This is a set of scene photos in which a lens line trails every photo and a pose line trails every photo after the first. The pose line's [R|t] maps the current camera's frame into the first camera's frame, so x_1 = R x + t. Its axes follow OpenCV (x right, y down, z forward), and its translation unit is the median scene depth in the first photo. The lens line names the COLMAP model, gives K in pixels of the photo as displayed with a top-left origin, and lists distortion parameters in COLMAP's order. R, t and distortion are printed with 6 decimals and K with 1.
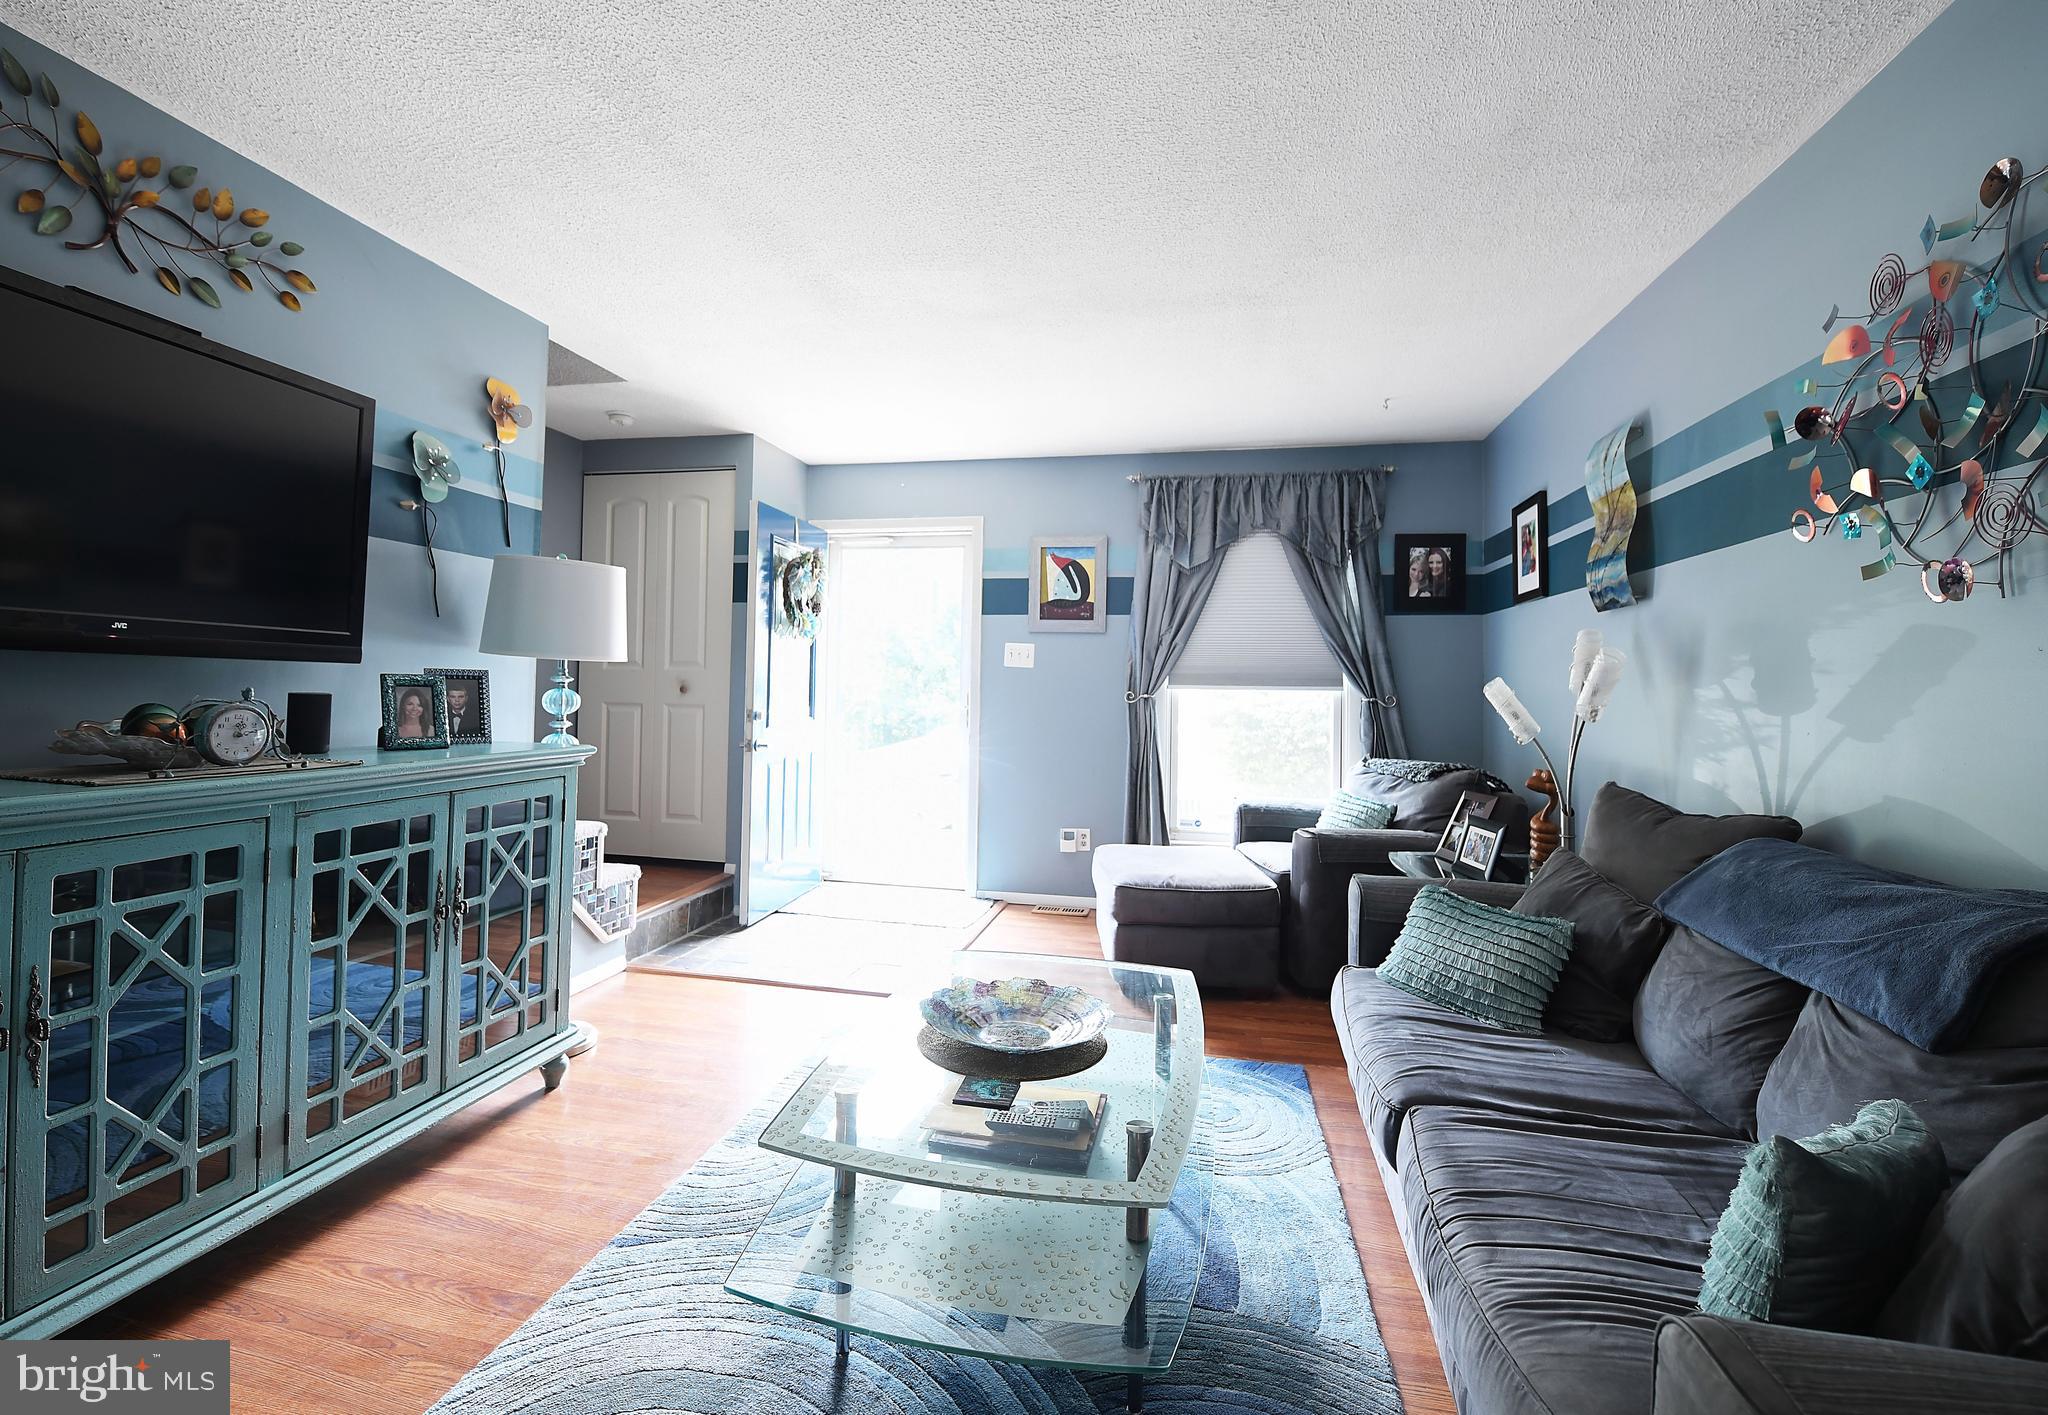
lens RADIAL K [[881.8, 0, 1025.1], [0, 881.8, 665.2], [0, 0, 1]] dist [-0.015921, -0.002281]
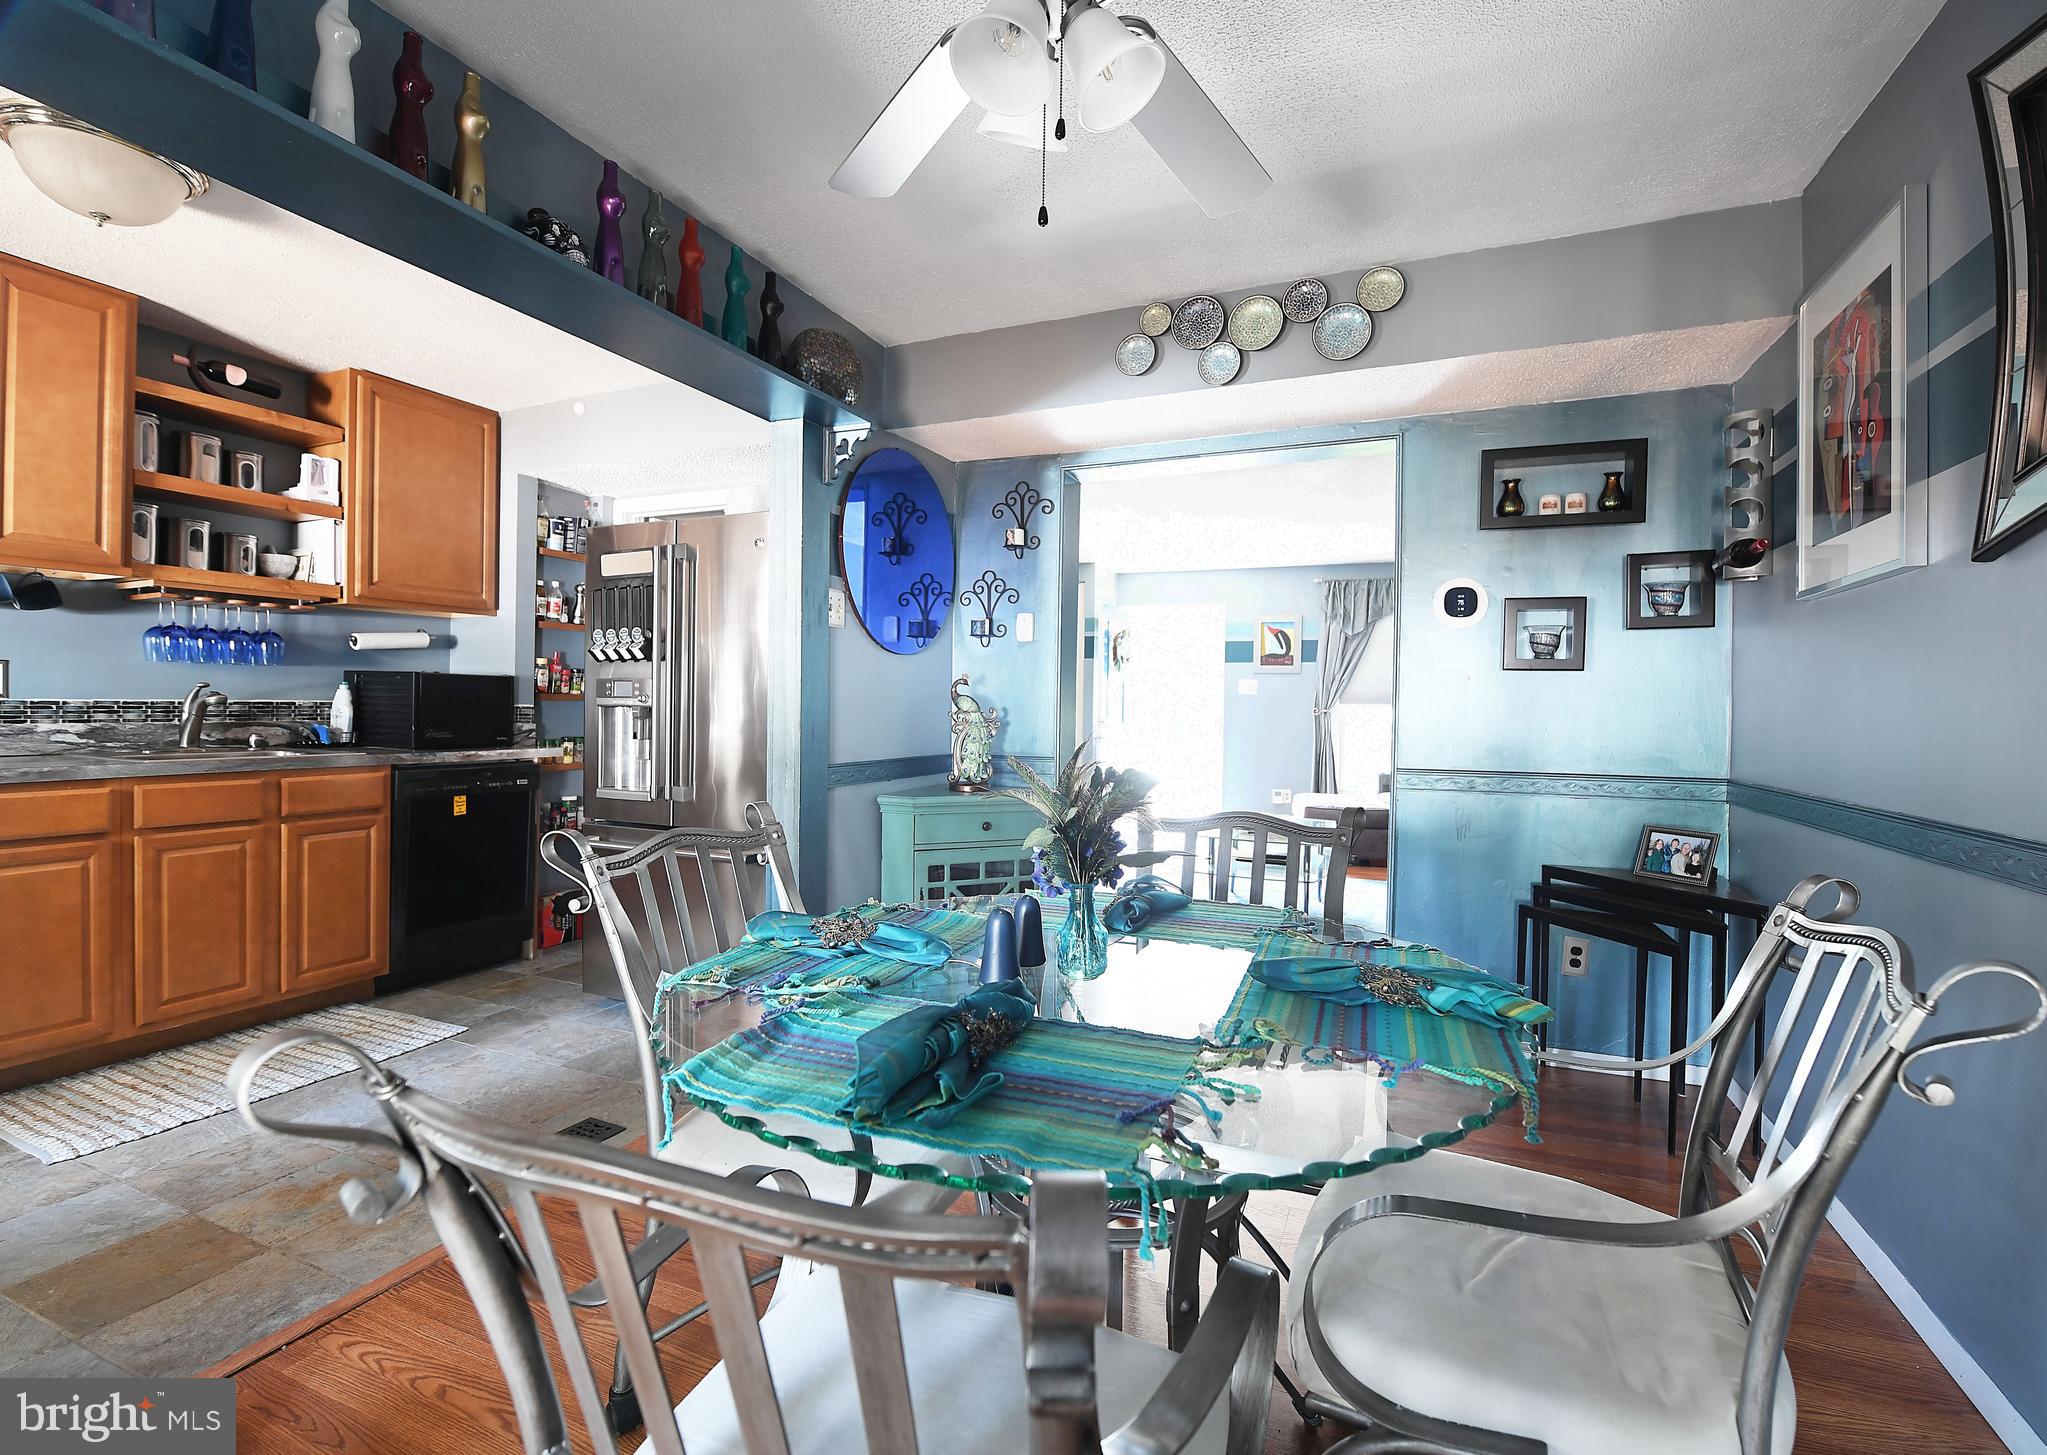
lens RADIAL K [[900.4, 0, 1068.1], [0, 900.4, 717.2], [0, 0, 1]] dist [-0.016521, -0.001764]
pose [[0.988016, -0.000469, -0.154349, -0.148368], [0.005288, 0.999511, 0.030815, -0.014711], [0.154259, -0.031262, 0.987536, -1.373922]]
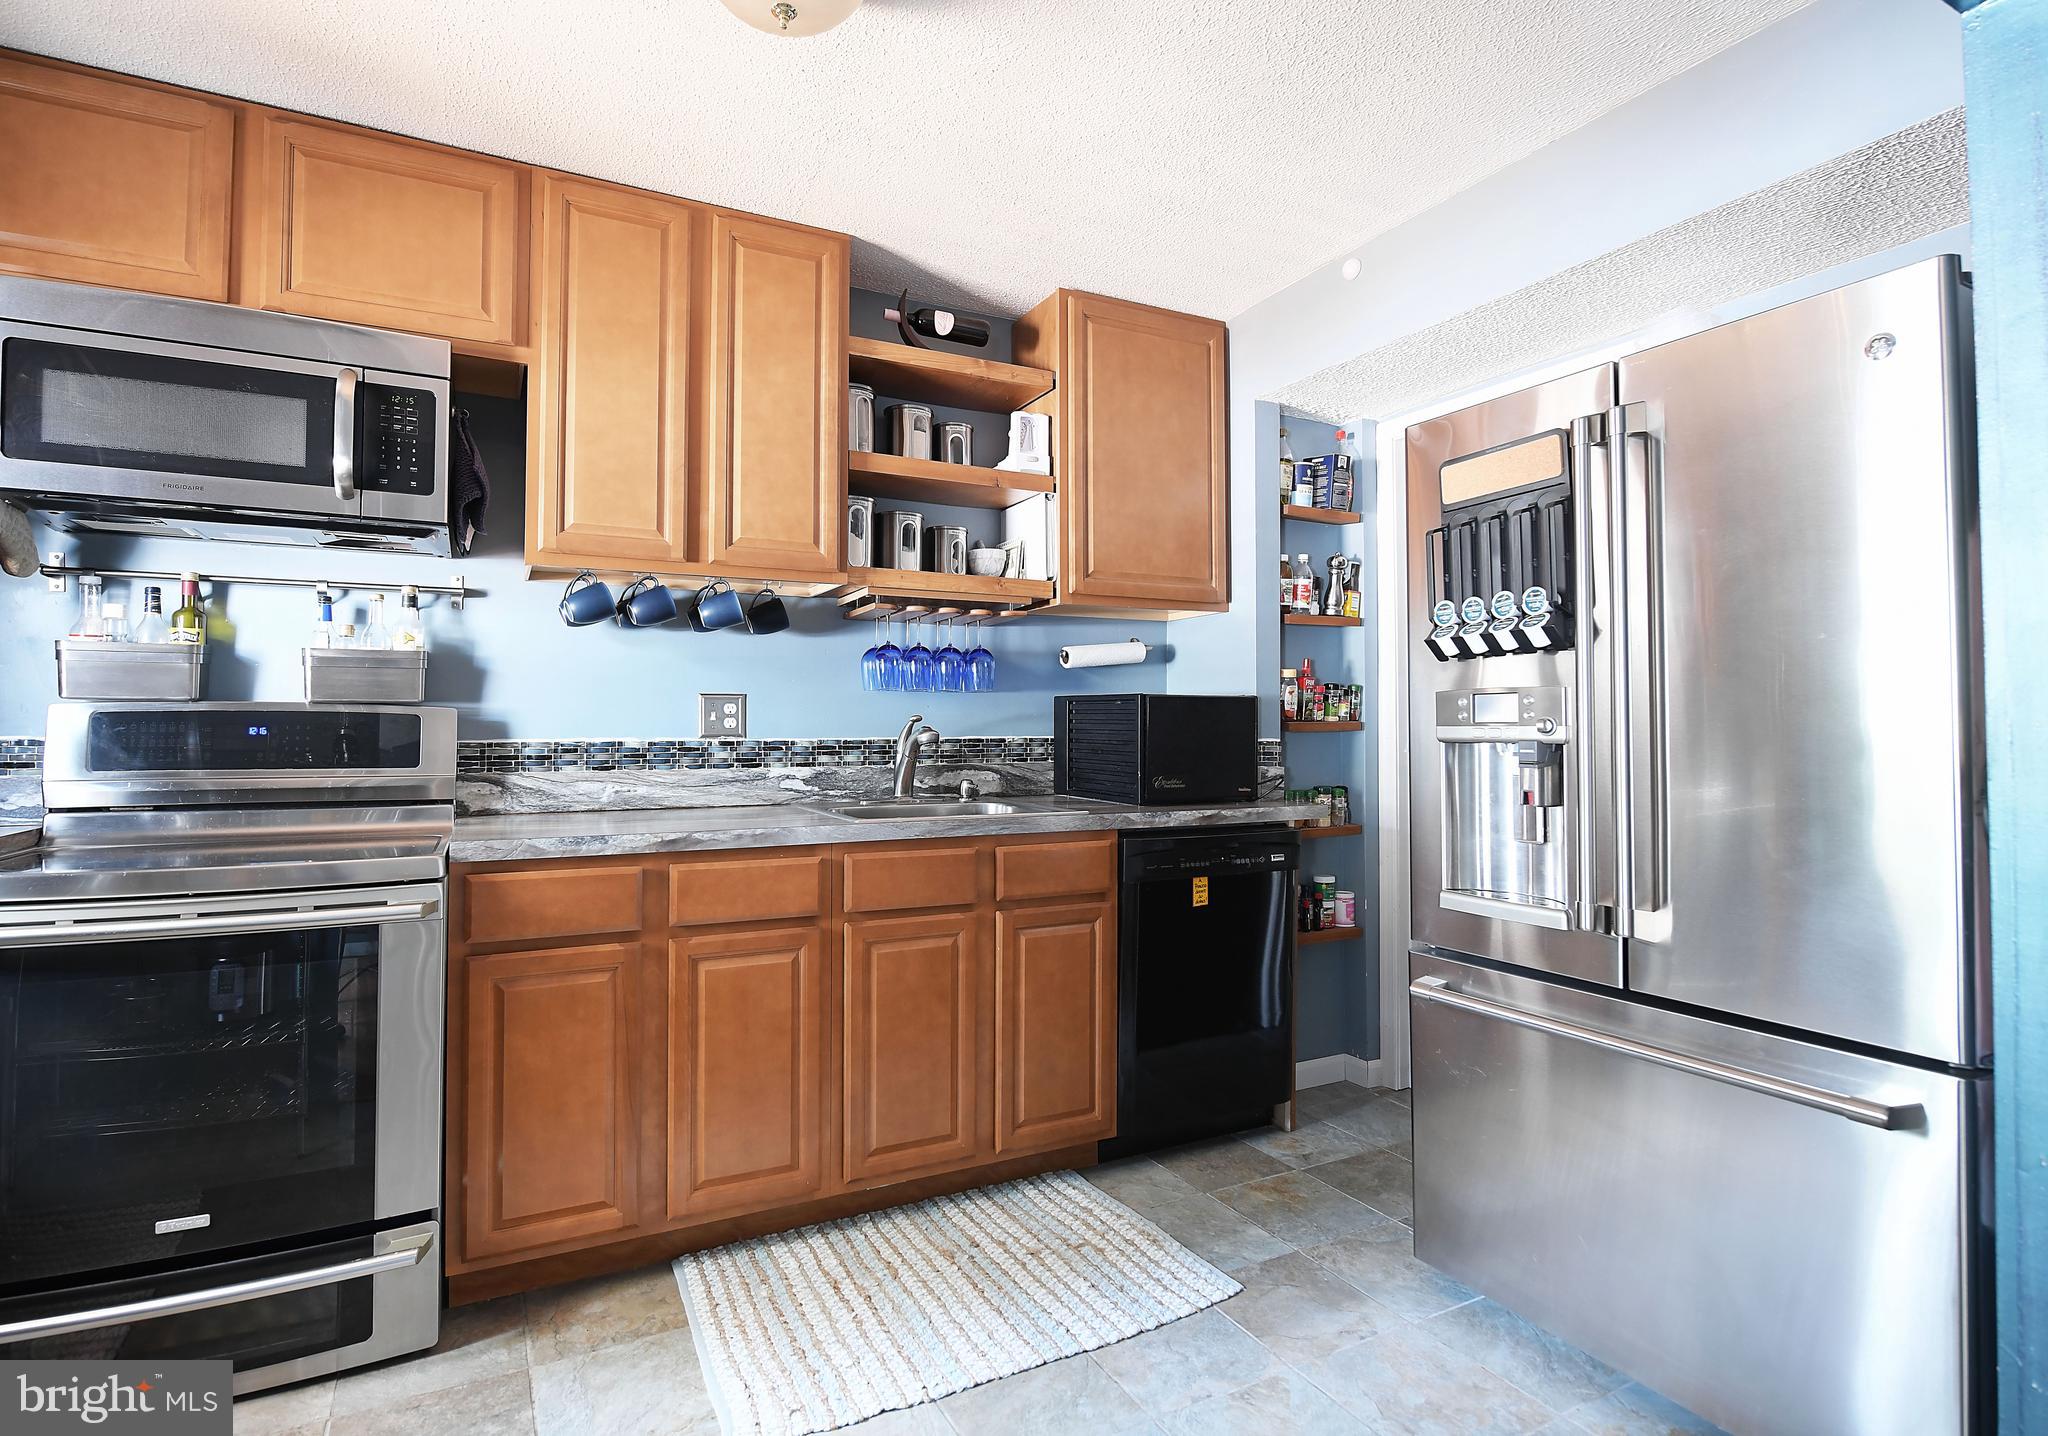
lens RADIAL K [[1016.5, 0, 977.2], [0, 1016.5, 701.2], [0, 0, 1]] dist [-0.010672, -0.001705]
pose [[0.637417, -0.038367, -0.769563, -0.635814], [0.028177, 0.999252, -0.026479, -0.015489], [0.770004, -0.004805, 0.638022, -0.994235]]
